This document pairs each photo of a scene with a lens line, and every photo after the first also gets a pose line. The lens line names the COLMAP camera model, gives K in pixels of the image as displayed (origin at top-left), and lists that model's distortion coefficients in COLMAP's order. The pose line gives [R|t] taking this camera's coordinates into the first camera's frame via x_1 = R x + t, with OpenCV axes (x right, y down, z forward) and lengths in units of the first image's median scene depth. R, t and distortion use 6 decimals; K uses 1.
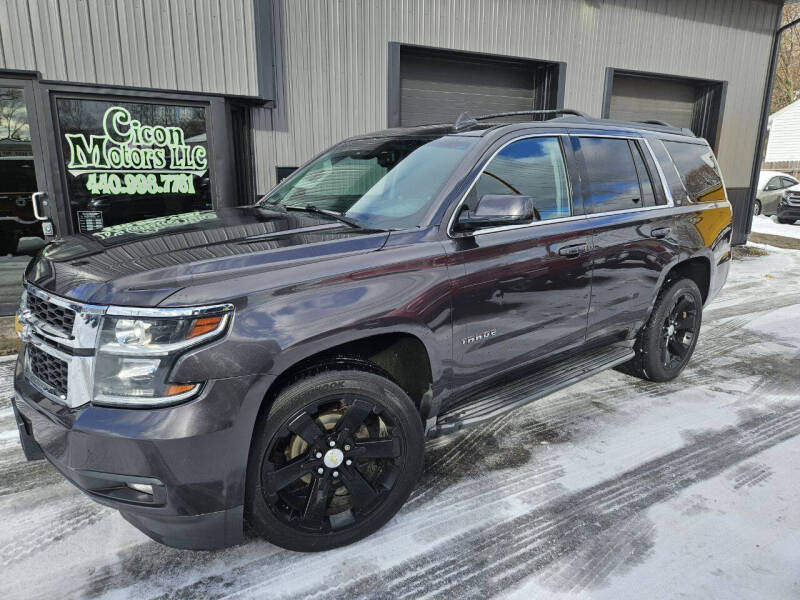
lens RADIAL K [[534.3, 0, 400.0], [0, 534.3, 300.0], [0, 0, 1]] dist [0.066064, -0.052593]
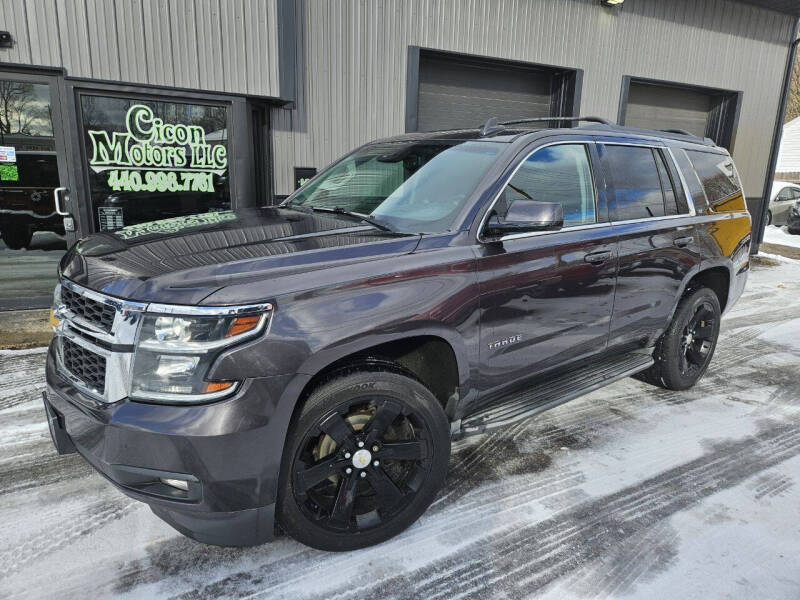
lens RADIAL K [[533.5, 0, 403.5], [0, 533.5, 300.0], [0, 0, 1]] dist [0.065997, -0.052256]
pose [[0.999748, 0.022226, -0.003143, -0.039808], [-0.022238, 0.999746, -0.003619, -0.001167], [0.003062, 0.003688, 0.999989, -0.005279]]
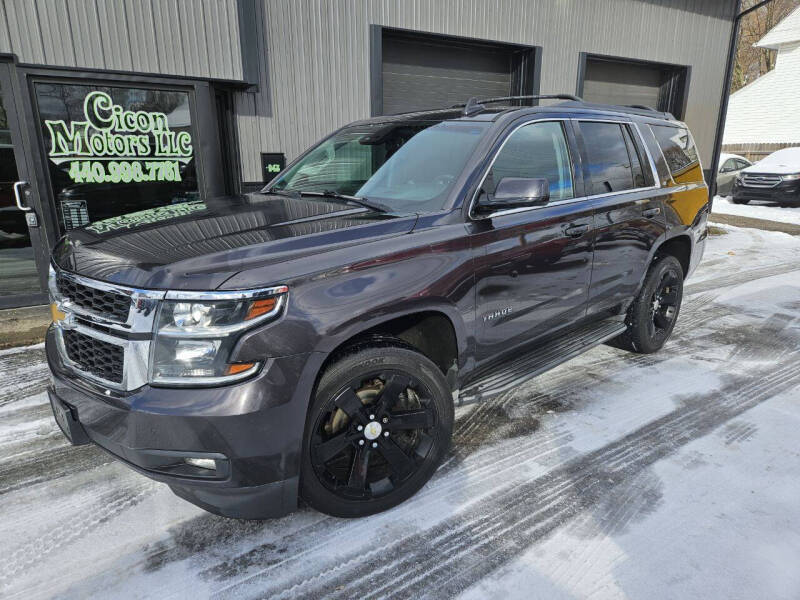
lens RADIAL K [[532.0, 0, 403.2], [0, 532.0, 310.7], [0, 0, 1]] dist [0.070677, -0.053897]
pose [[0.997188, -0.029022, 0.069088, -0.106219], [0.025952, 0.998653, 0.044937, 0.009901], [-0.070299, -0.043018, 0.996598, -0.037101]]
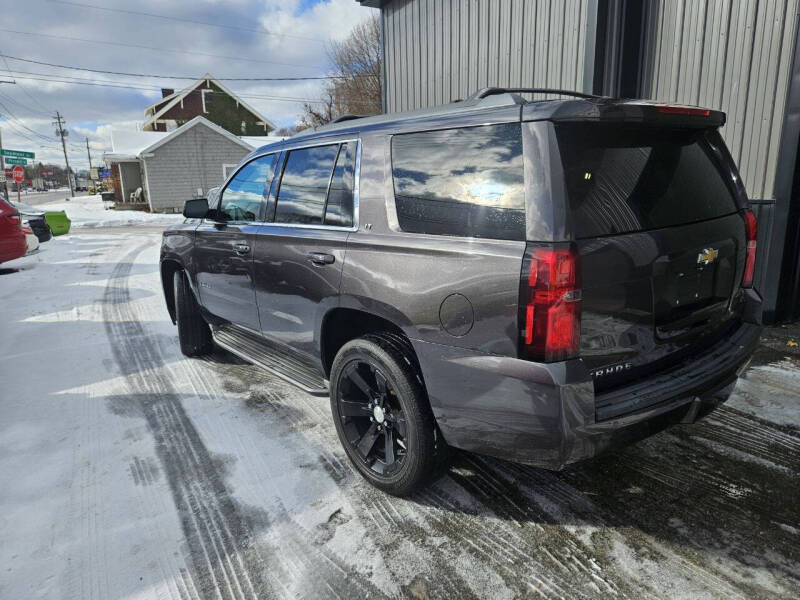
lens RADIAL K [[534.3, 0, 400.0], [0, 534.3, 300.0], [0, 0, 1]] dist [0.066064, -0.052593]
pose [[-0.011203, 0.211539, -0.977305, 1.710283], [-0.202257, 0.956685, 0.209394, -0.347866], [0.979268, 0.200013, 0.032067, 1.476769]]
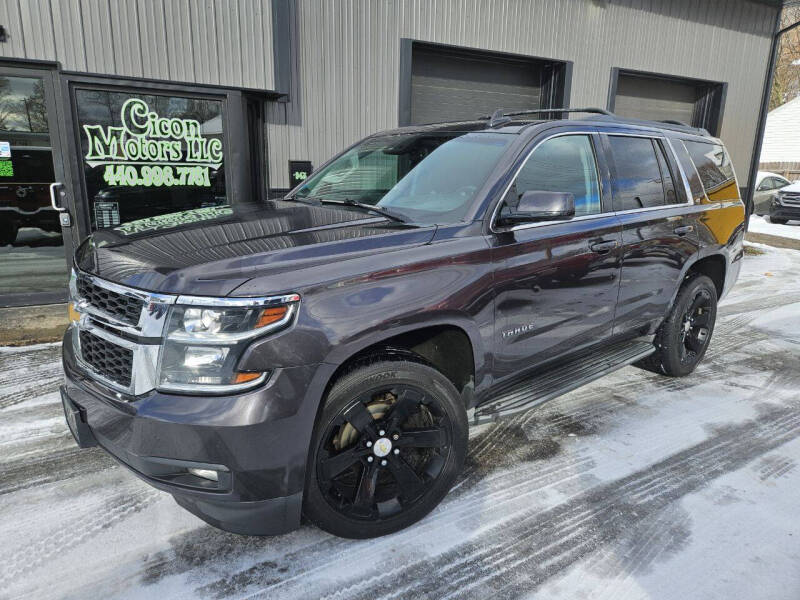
lens RADIAL K [[533.7, 0, 399.4], [0, 533.7, 295.1], [0, 0, 1]] dist [0.065773, -0.051362]
pose [[0.999788, 0.009569, 0.018221, -0.092336], [-0.009560, 0.999954, -0.000546, 0.004729], [-0.018225, 0.000372, 0.999834, -0.015571]]
